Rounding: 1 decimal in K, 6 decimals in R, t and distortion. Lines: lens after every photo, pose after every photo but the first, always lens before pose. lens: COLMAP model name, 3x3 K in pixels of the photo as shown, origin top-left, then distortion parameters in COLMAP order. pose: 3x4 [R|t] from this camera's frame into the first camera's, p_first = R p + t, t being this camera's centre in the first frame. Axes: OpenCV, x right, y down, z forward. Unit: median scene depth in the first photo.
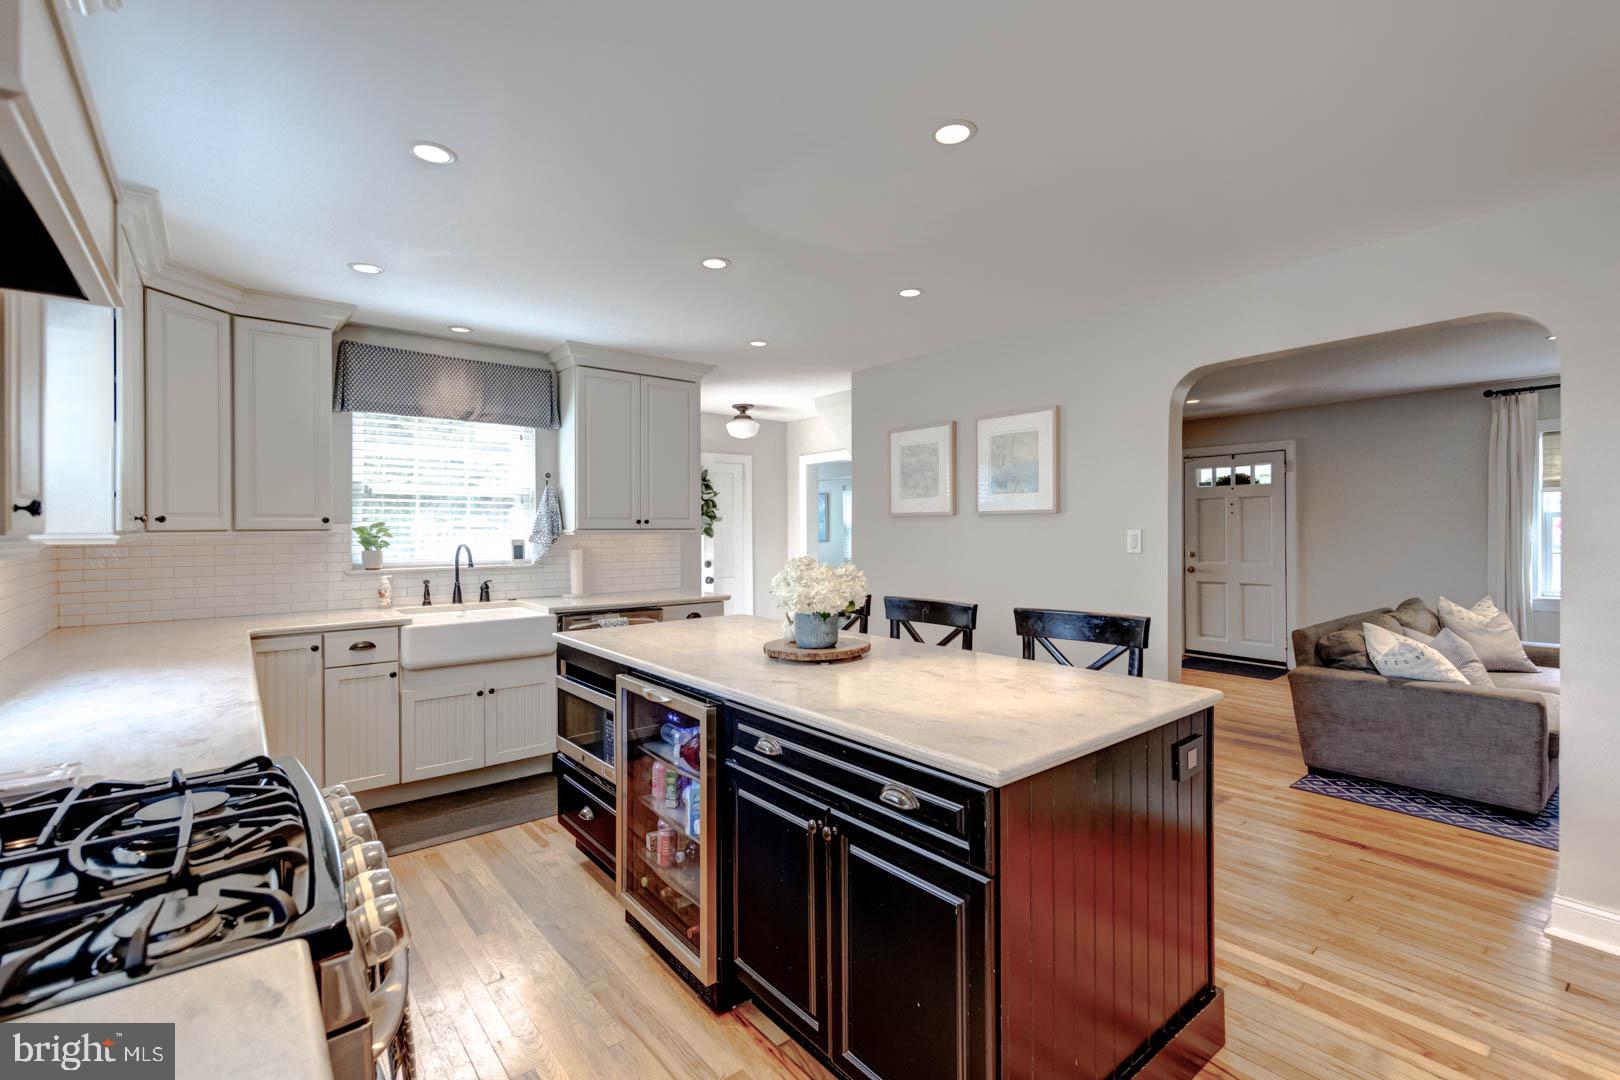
lens RADIAL K [[714.3, 0, 809.9], [0, 714.3, 530.1], [0, 0, 1]] dist [0.007835, 0.000060]
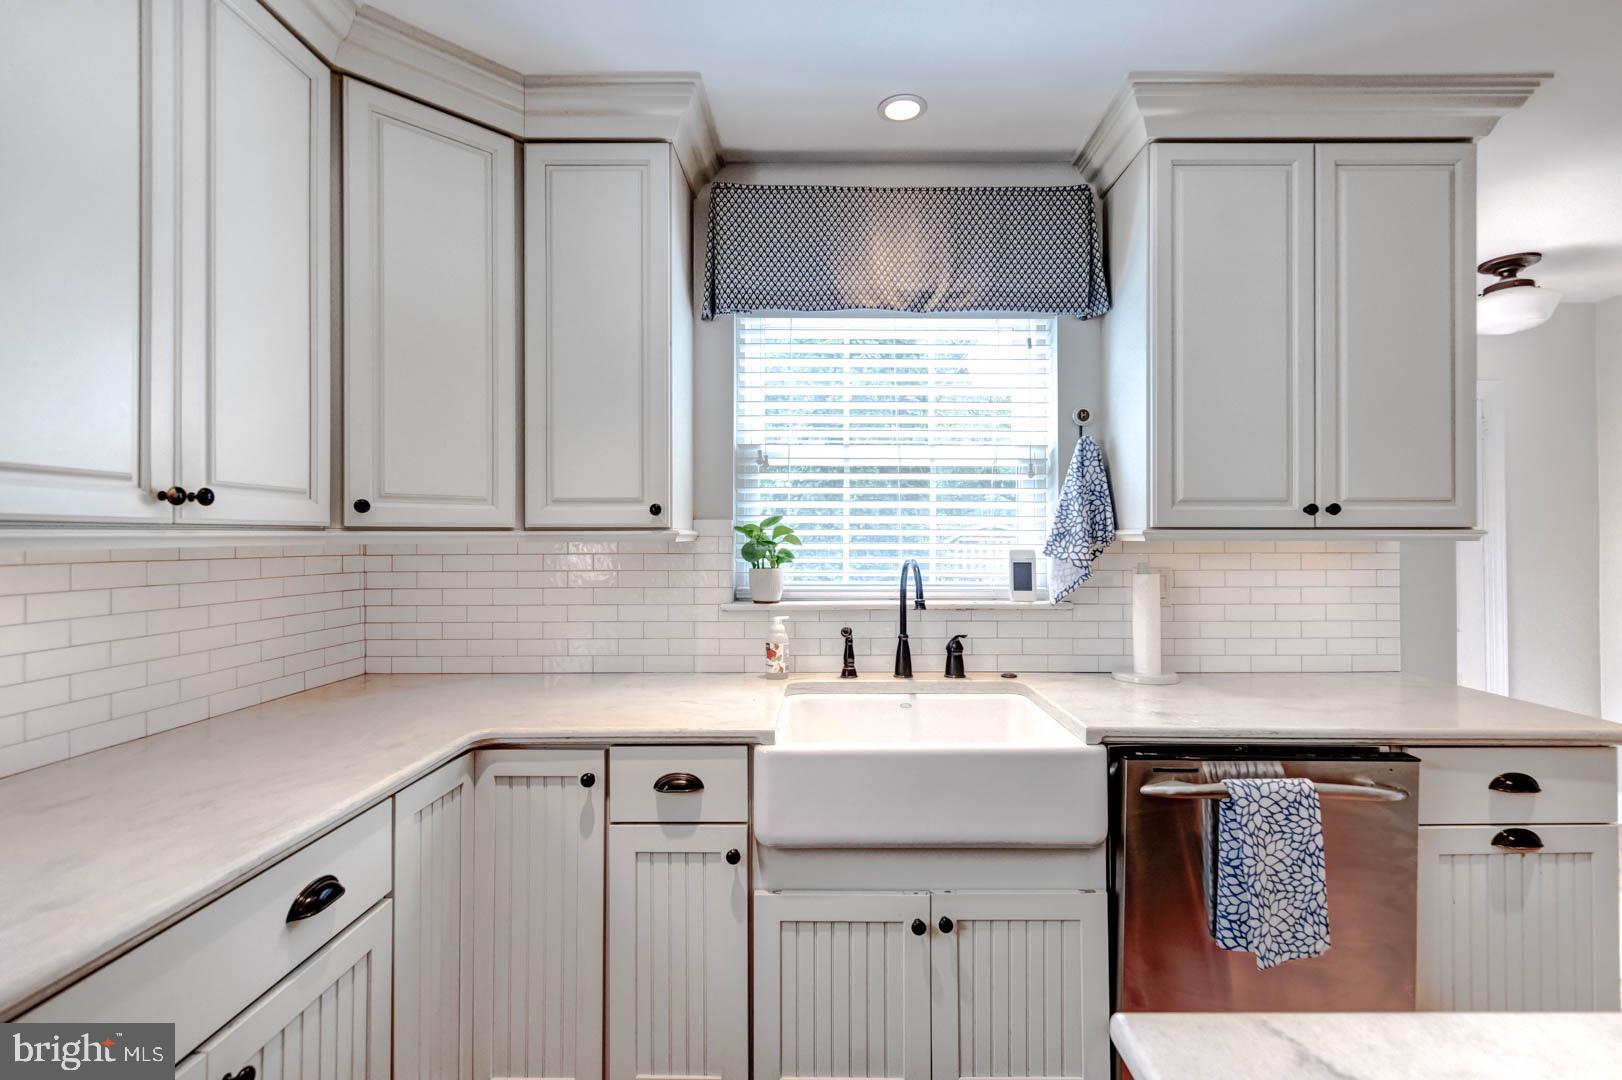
lens RADIAL K [[715.2, 0, 839.6], [0, 715.2, 528.4], [0, 0, 1]] dist [0.007835, 0.000060]
pose [[0.777030, -0.004528, -0.629448, -0.214261], [-0.002834, 0.999939, -0.010692, 0.004263], [0.629457, 0.010092, 0.776969, 0.587920]]
